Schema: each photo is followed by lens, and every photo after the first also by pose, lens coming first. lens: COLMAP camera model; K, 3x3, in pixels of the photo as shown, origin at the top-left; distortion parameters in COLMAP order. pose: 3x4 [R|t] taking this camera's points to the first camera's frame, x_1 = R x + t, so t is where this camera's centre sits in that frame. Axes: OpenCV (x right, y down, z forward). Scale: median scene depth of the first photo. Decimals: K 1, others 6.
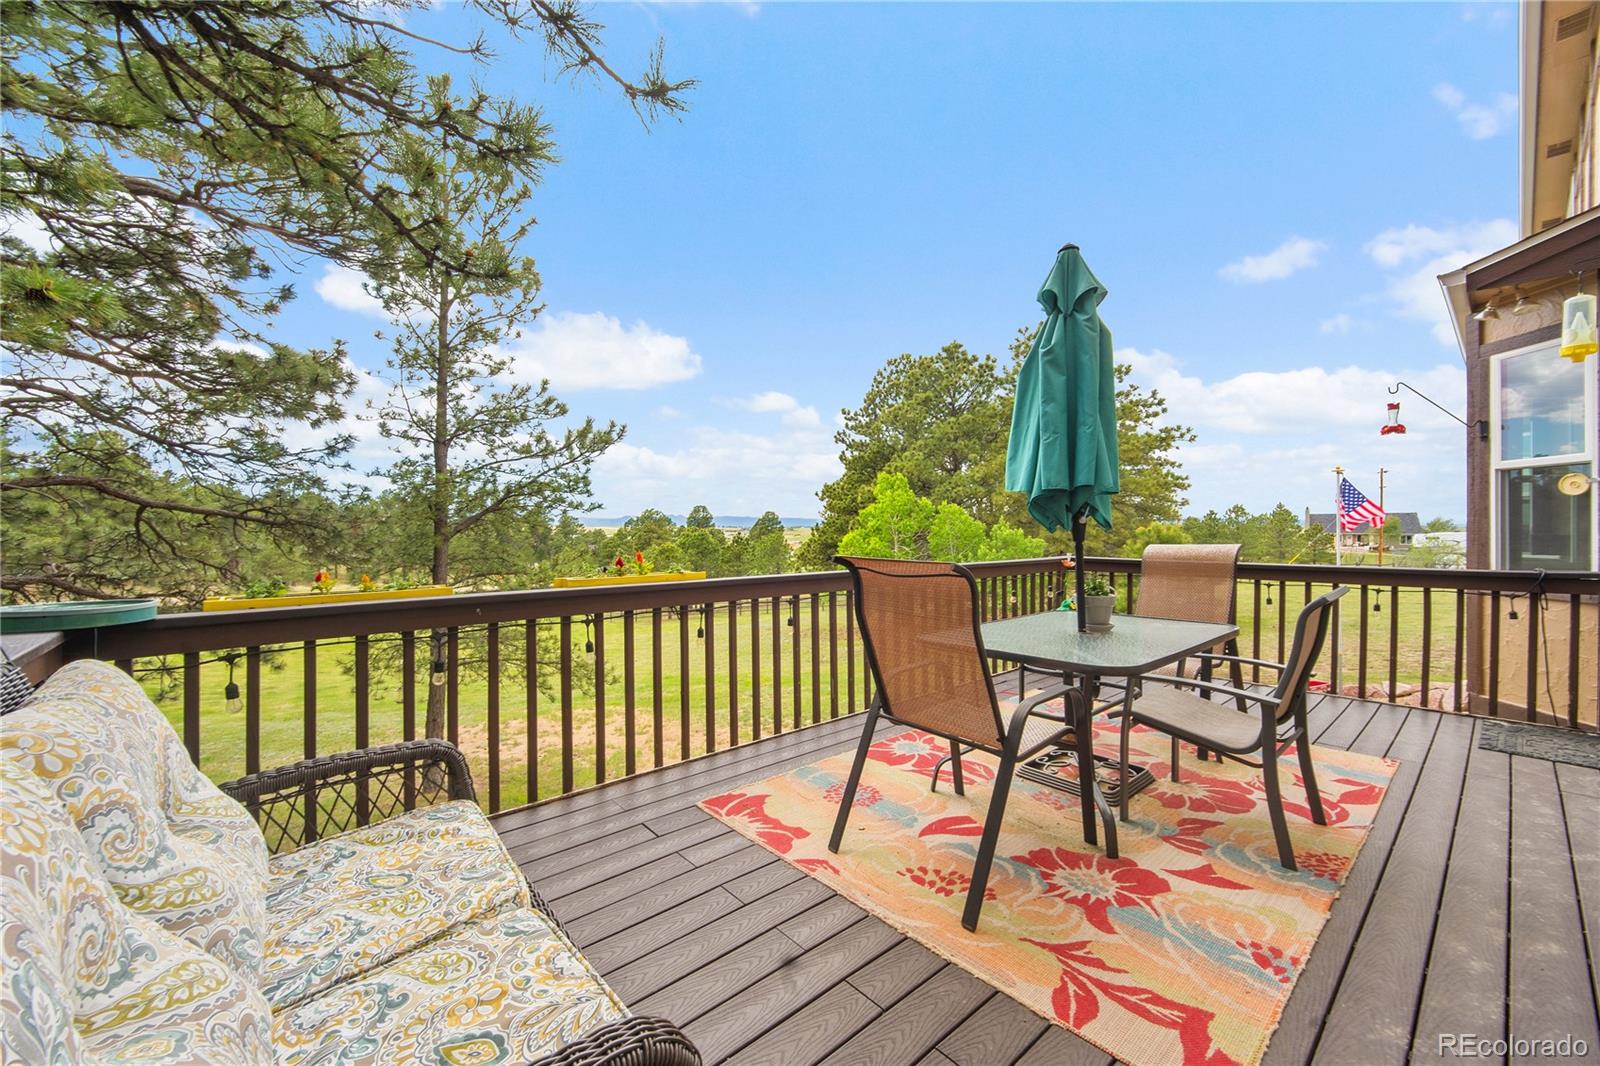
lens RADIAL K [[627.4, 0, 799.0], [0, 627.4, 535.9], [0, 0, 1]] dist [-0.014971, -0.000001]
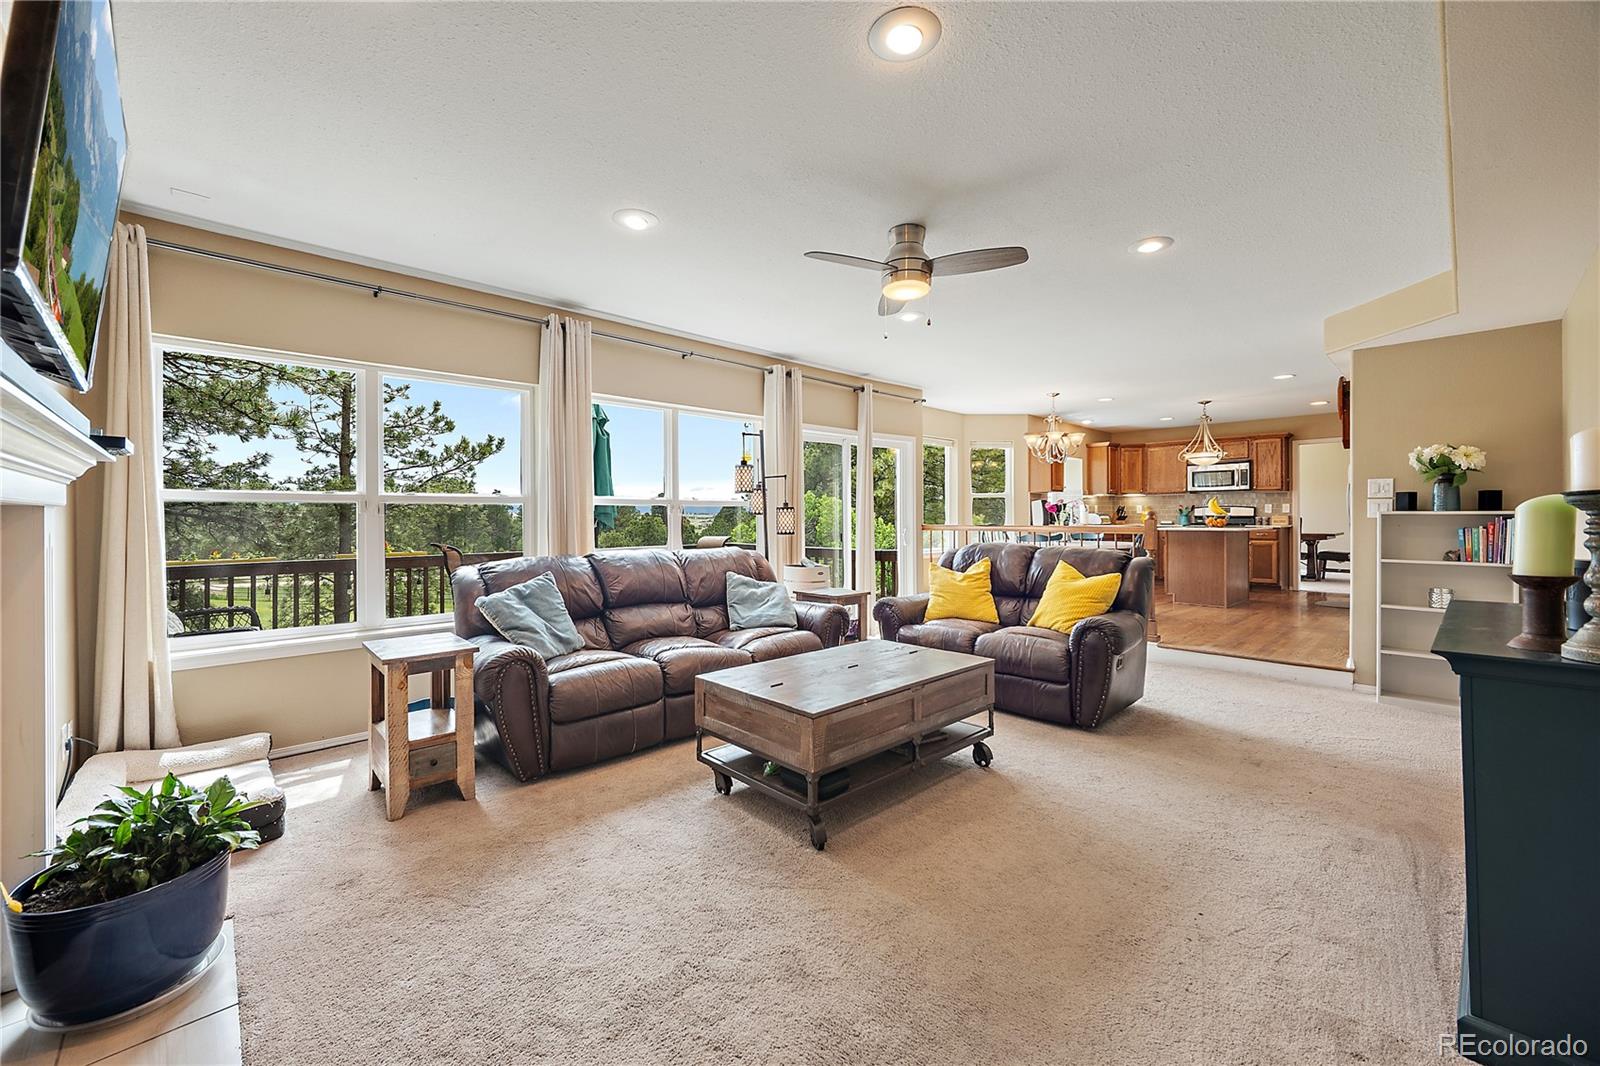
lens RADIAL K [[627.4, 0, 803.9], [0, 627.4, 523.1], [0, 0, 1]] dist [-0.014971, -0.000001]
pose [[0.998209, -0.006831, 0.059439, 0.272248], [0.006732, 0.999976, 0.001868, -0.007203], [-0.059450, -0.001465, 0.998230, -0.309276]]
